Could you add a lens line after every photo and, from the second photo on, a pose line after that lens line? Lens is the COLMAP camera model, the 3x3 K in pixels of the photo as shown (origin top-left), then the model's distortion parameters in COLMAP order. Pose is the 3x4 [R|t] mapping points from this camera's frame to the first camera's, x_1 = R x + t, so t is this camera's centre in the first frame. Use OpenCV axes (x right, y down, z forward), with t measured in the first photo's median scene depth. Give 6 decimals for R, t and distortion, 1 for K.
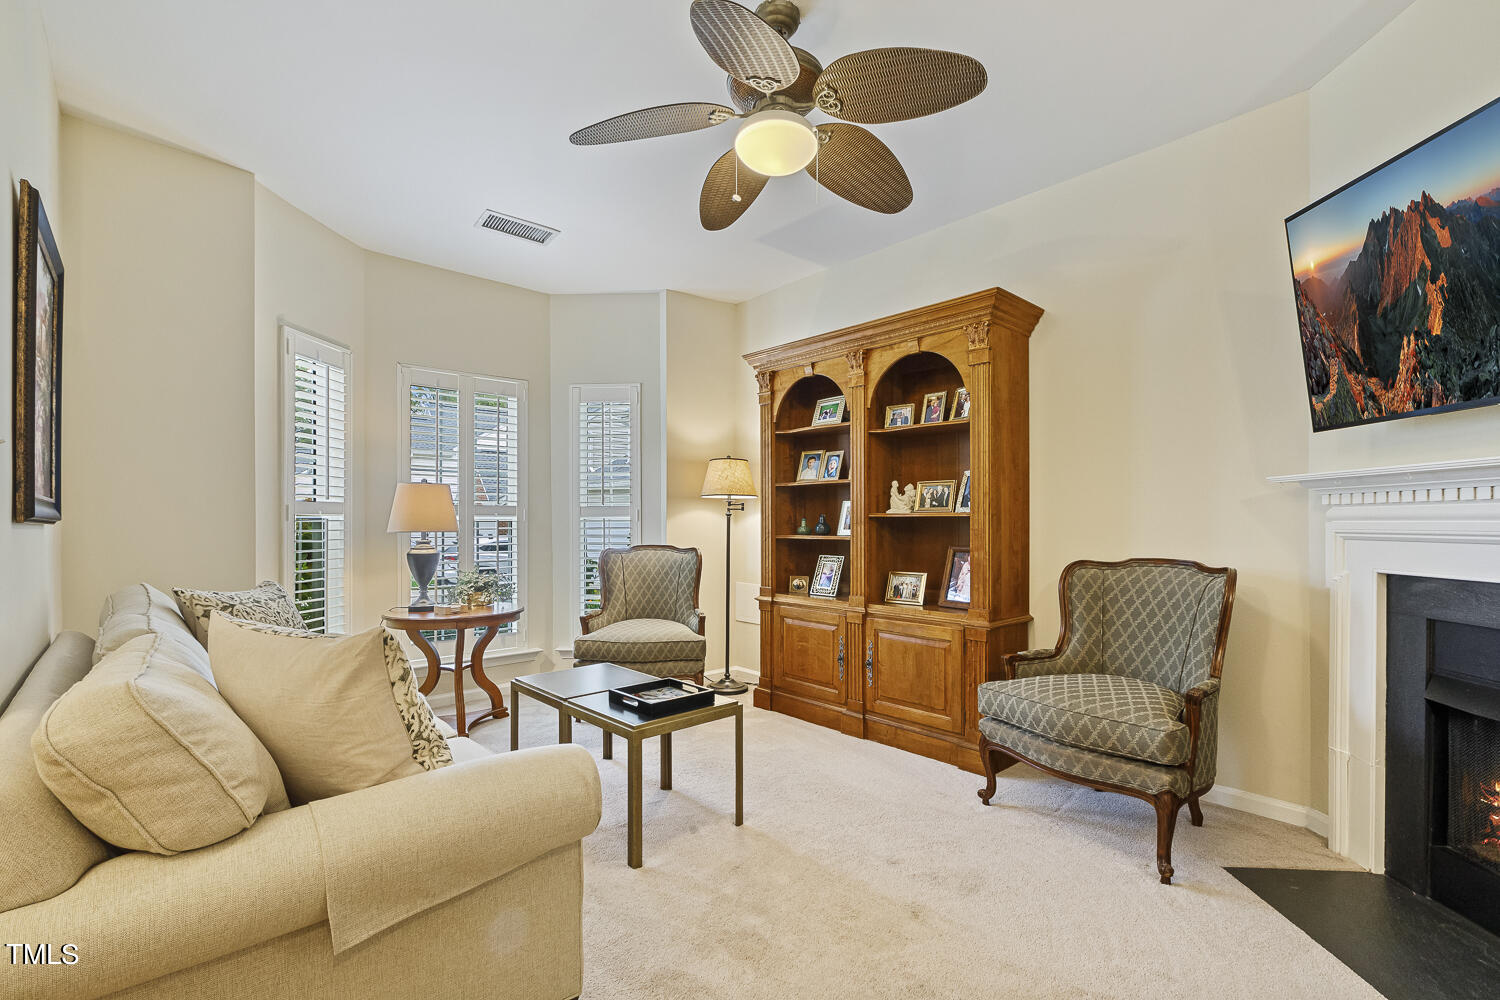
lens RADIAL K [[668.6, 0, 749.1], [0, 668.6, 519.5], [0, 0, 1]] dist [-0.001021, 0.000722]
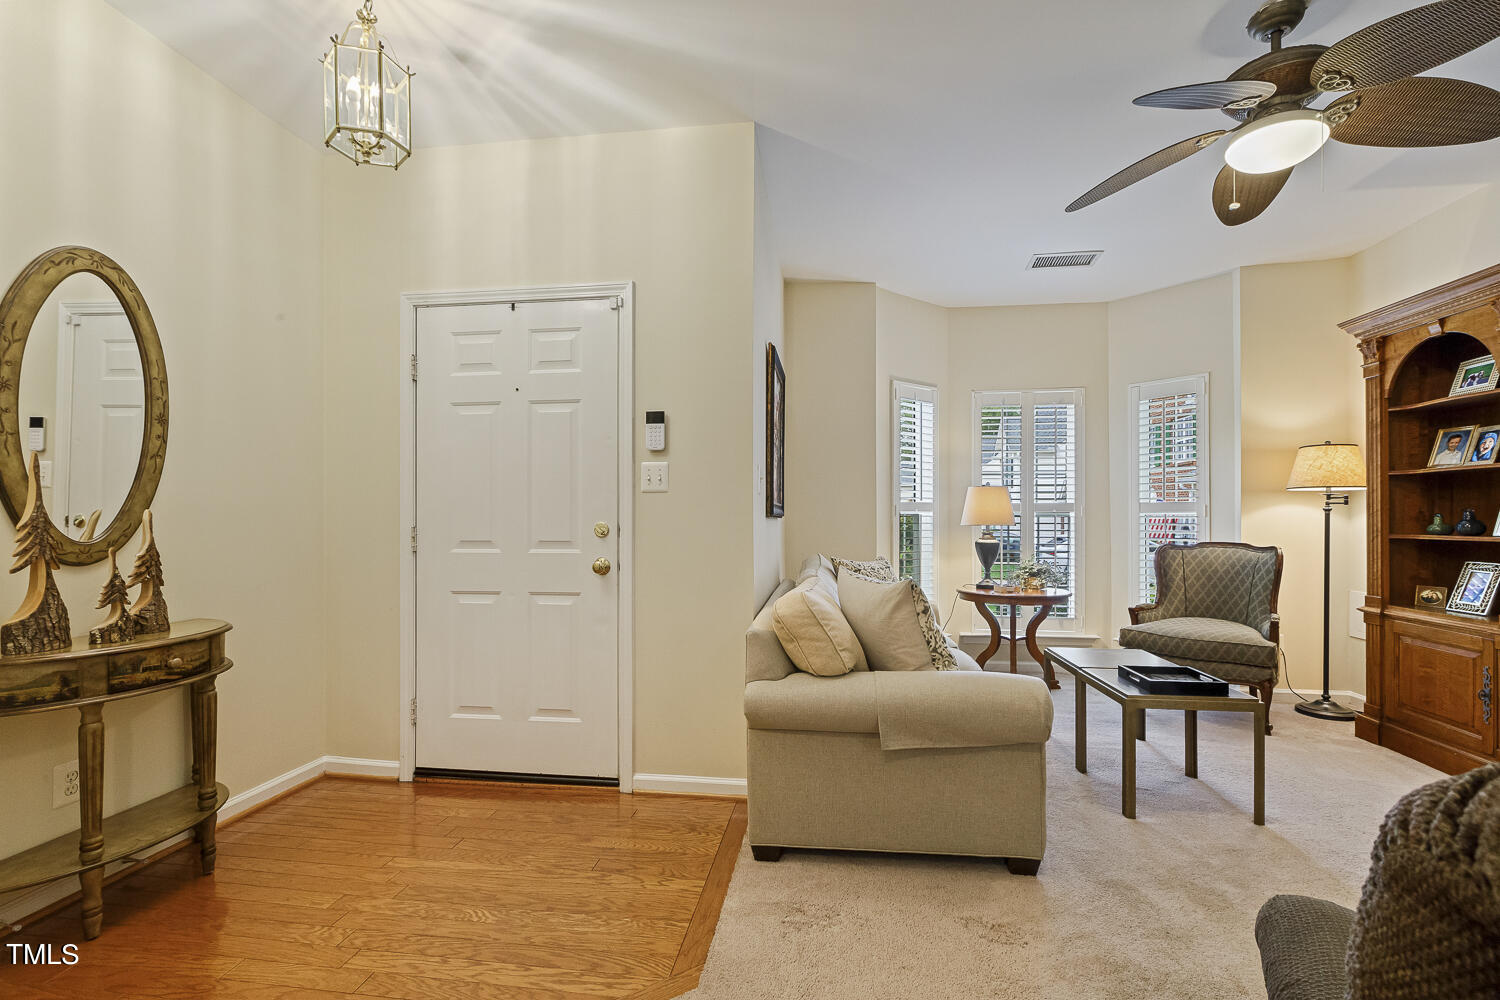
lens RADIAL K [[666.5, 0, 749.0], [0, 666.5, 513.9], [0, 0, 1]] dist [0.002451, 0.000084]
pose [[0.652224, -0.000964, -0.758025, 0.159771], [0.000329, 0.999999, -0.000988, -0.001208], [0.758026, 0.000395, 0.652224, -0.143788]]
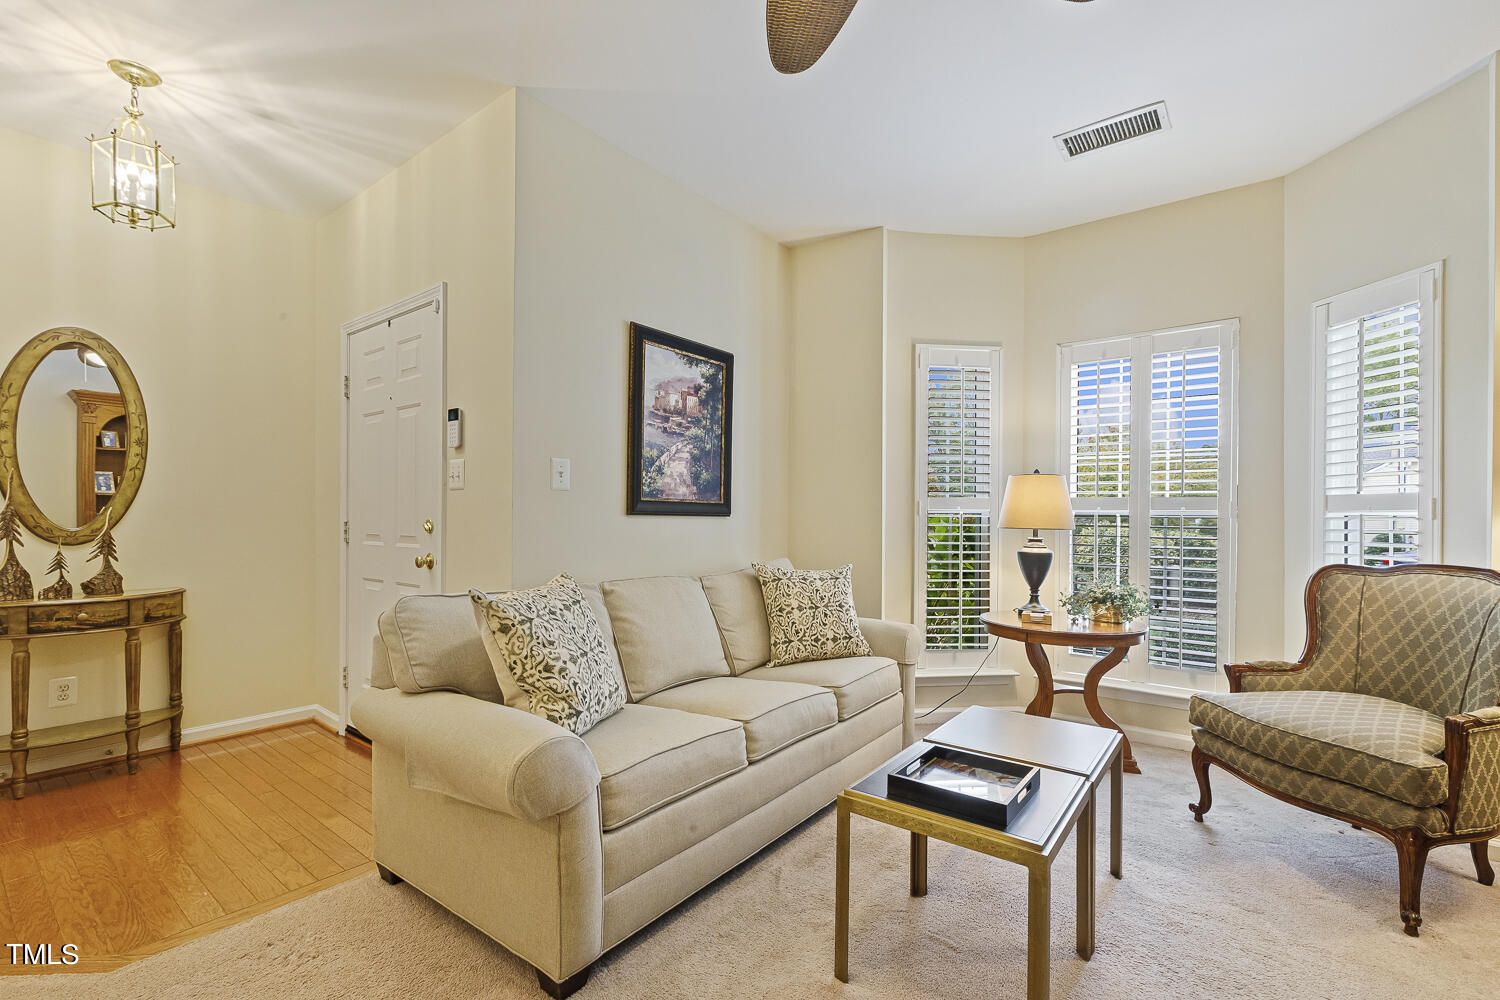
lens RADIAL K [[668.6, 0, 749.1], [0, 668.6, 519.5], [0, 0, 1]] dist [-0.001021, 0.000722]
pose [[0.179790, 0.008479, -0.983669, 0.319440], [-0.003306, 0.999962, 0.008015, 0.000132], [0.983700, 0.001811, 0.179811, 0.442780]]
